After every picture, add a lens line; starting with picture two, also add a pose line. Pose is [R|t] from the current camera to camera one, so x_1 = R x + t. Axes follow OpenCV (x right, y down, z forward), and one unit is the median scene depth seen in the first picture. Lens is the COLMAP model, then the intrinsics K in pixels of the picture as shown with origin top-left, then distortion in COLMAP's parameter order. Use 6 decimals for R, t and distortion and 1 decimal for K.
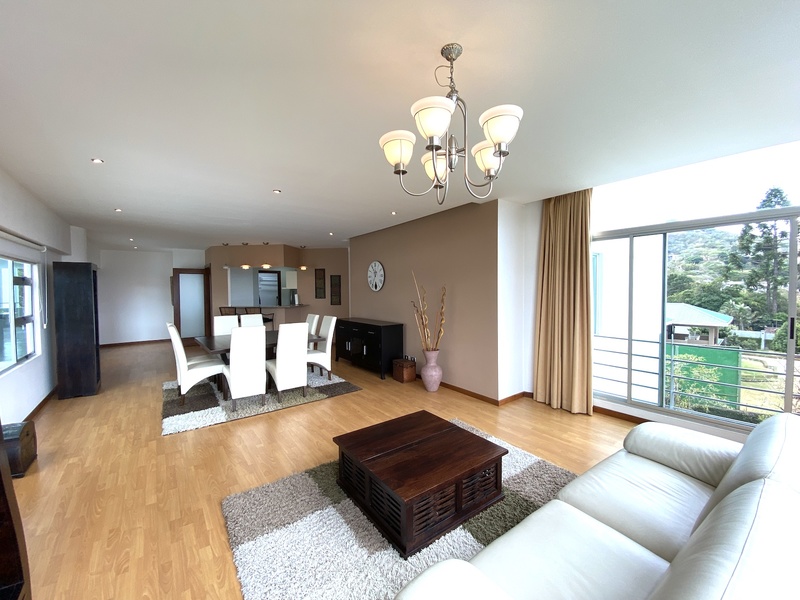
lens RADIAL K [[322.6, 0, 403.8], [0, 322.6, 299.1], [0, 0, 1]] dist [0.015209, -0.017700]
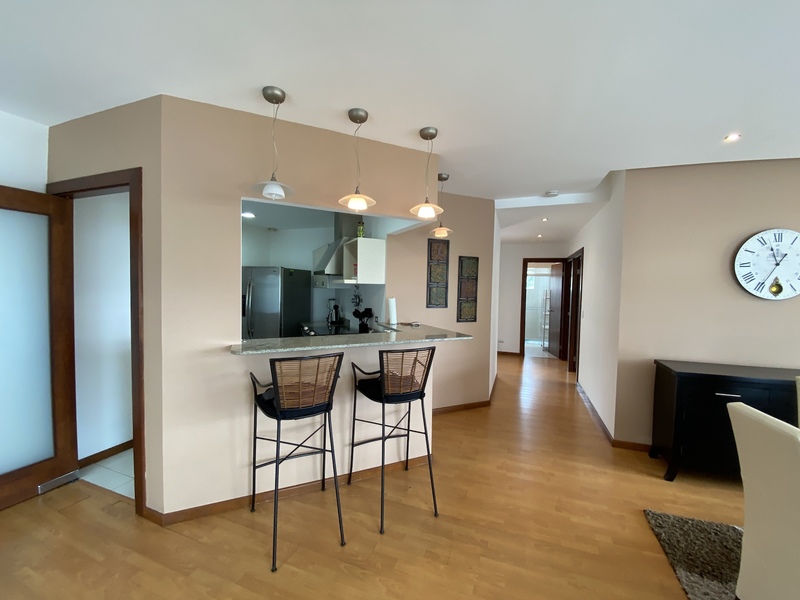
lens RADIAL K [[322.6, 0, 403.8], [0, 322.6, 299.1], [0, 0, 1]] dist [0.015209, -0.017700]
pose [[0.845963, 0.001980, 0.533238, -0.700378], [-0.010158, 0.999872, 0.012401, -0.024562], [-0.533145, -0.015907, 0.845874, 0.875292]]
